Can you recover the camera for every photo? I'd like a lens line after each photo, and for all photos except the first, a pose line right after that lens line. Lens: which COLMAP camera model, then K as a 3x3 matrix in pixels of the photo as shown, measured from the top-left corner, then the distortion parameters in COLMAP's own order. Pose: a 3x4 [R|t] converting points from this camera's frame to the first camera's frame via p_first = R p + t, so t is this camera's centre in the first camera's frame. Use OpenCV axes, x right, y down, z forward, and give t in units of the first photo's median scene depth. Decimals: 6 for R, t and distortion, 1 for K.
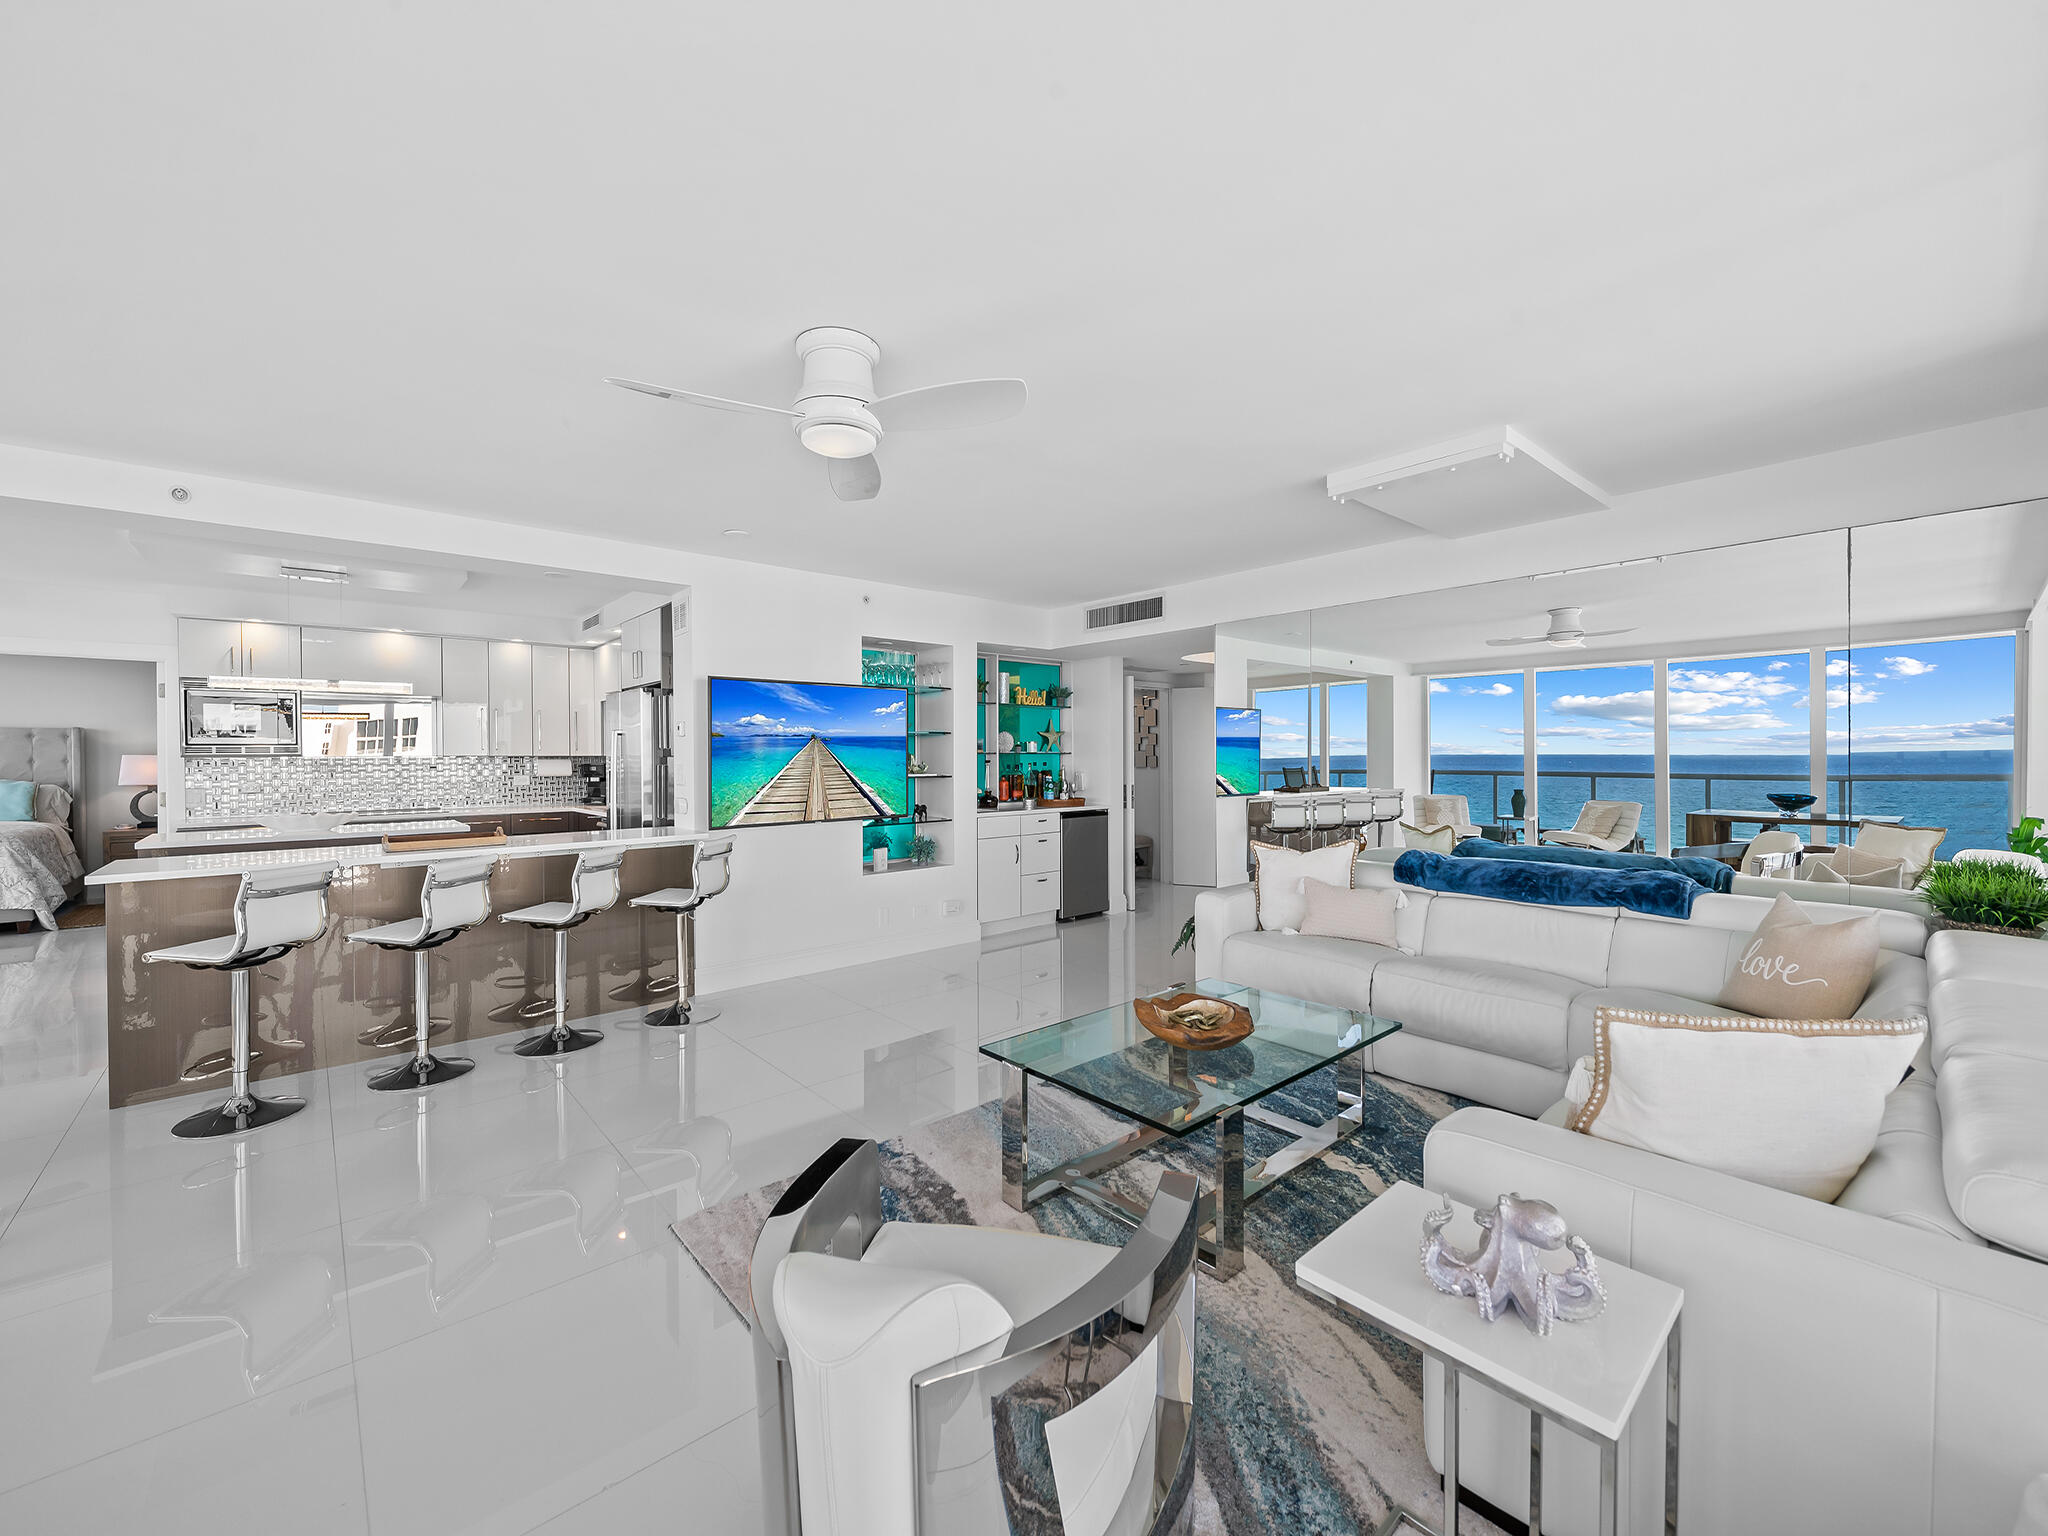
lens RADIAL K [[820.7, 0, 1024.0], [0, 820.7, 768.0], [0, 0, 1]] dist [0.000300, 0.000050]
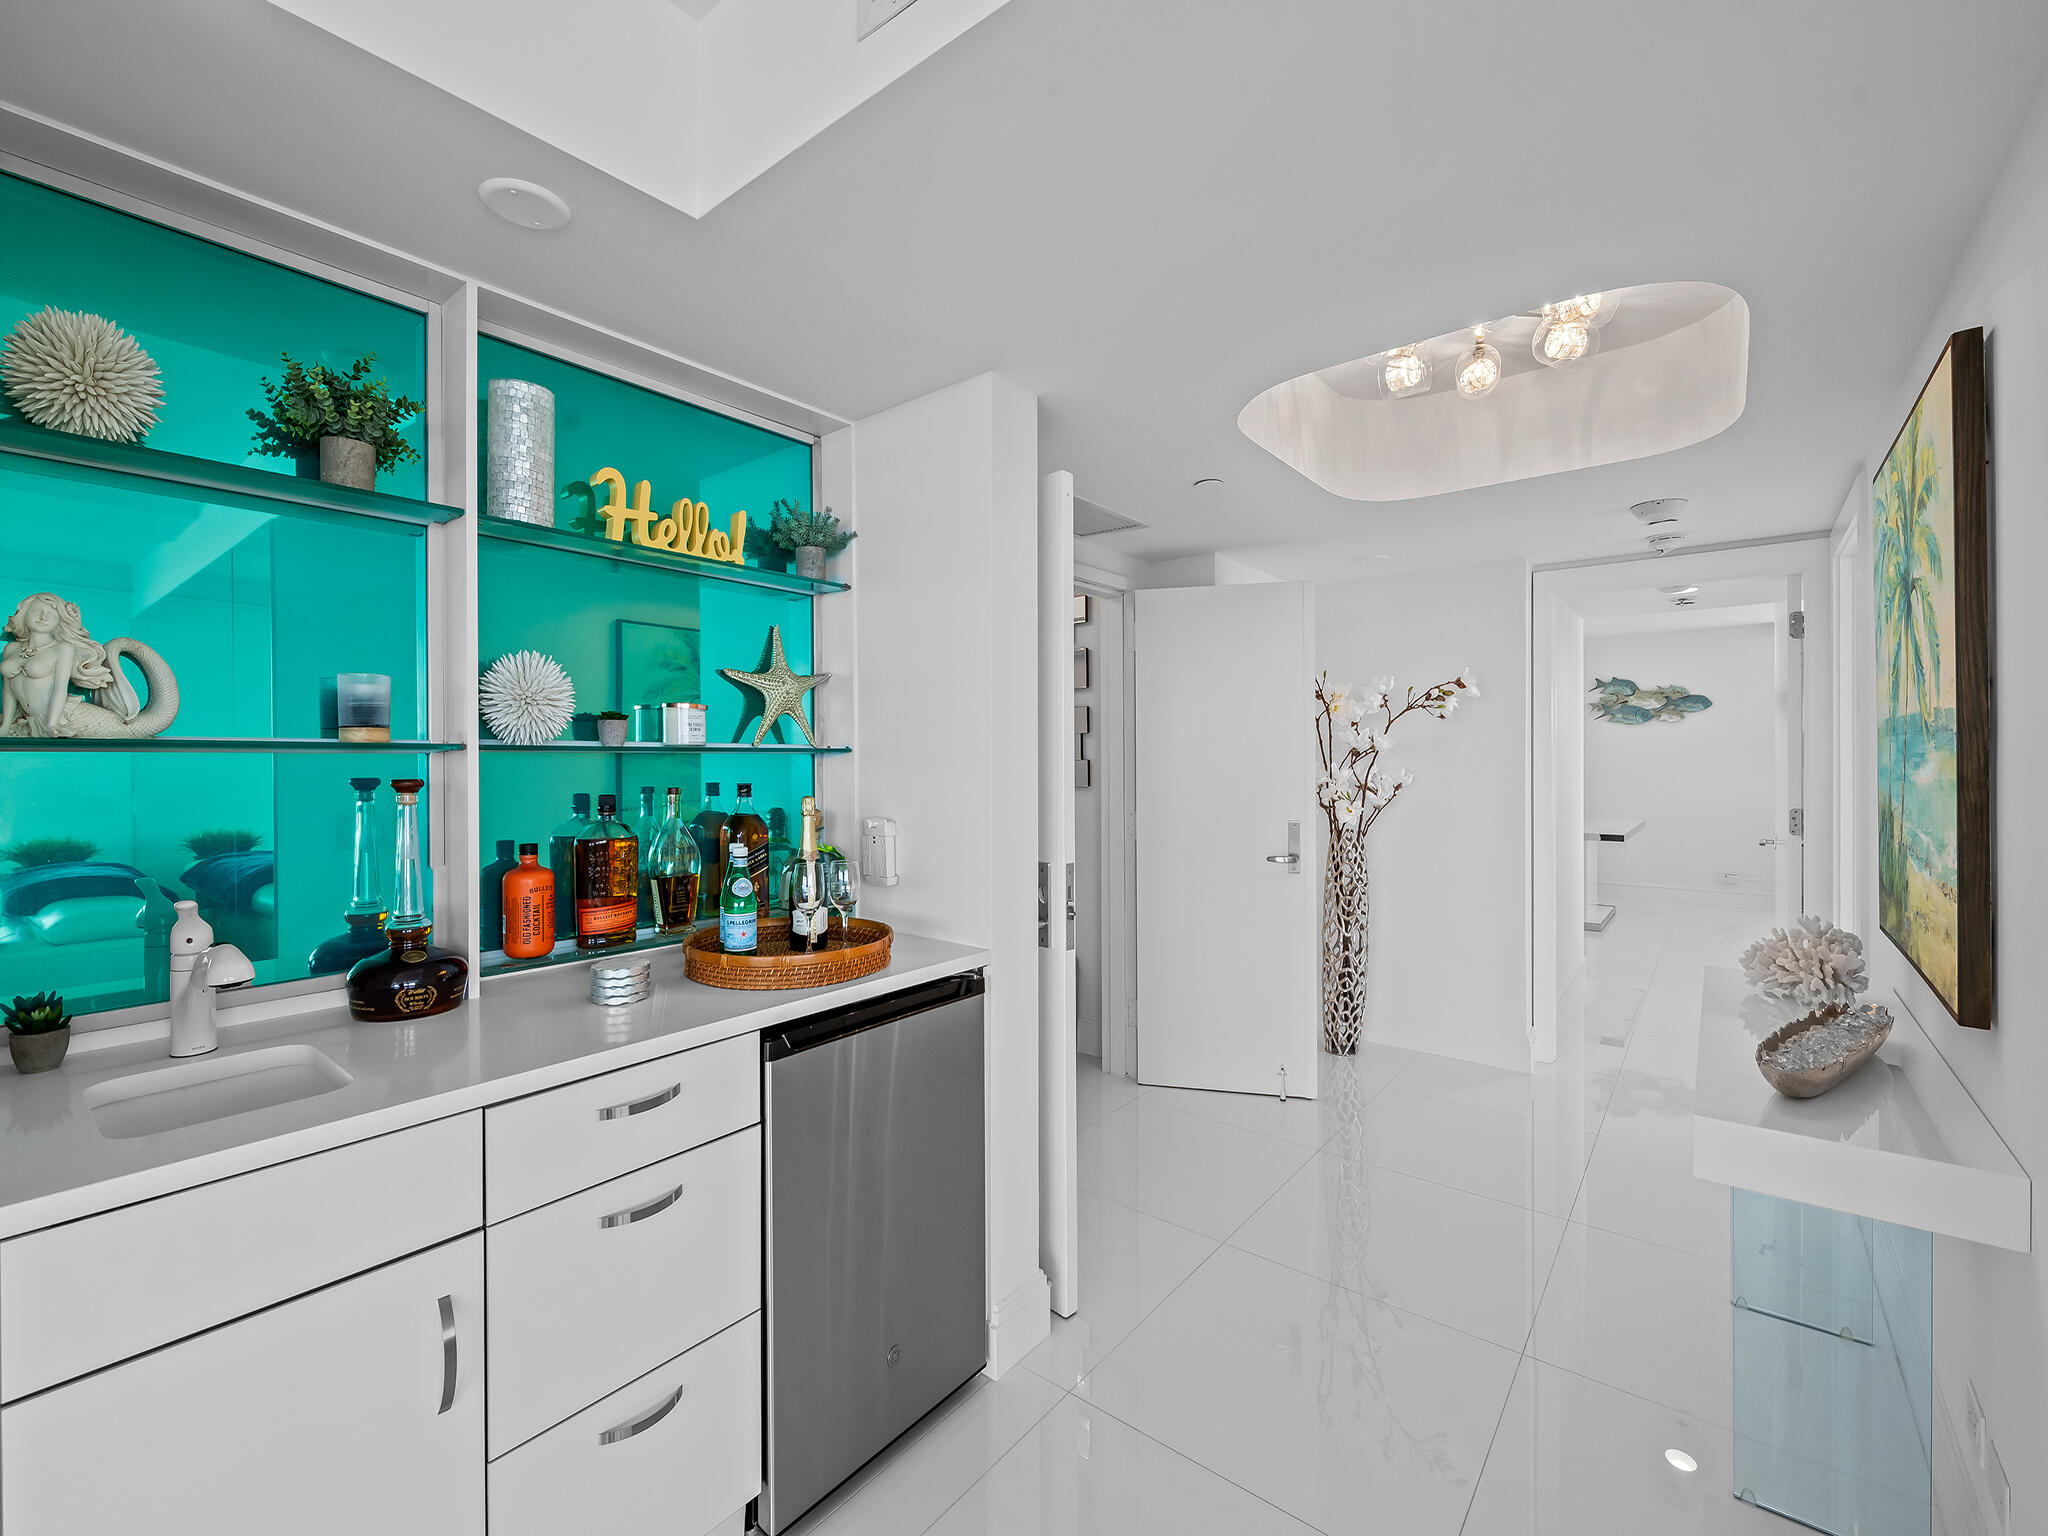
lens RADIAL K [[887.2, 0, 1024.0], [0, 887.2, 768.0], [0, 0, 1]] dist [0.000788, 0.000185]
pose [[0.983991, -0.000612, 0.178220, 0.064269], [0.002207, 0.999959, -0.008752, -0.009240], [-0.178207, 0.009005, 0.983952, 0.715525]]
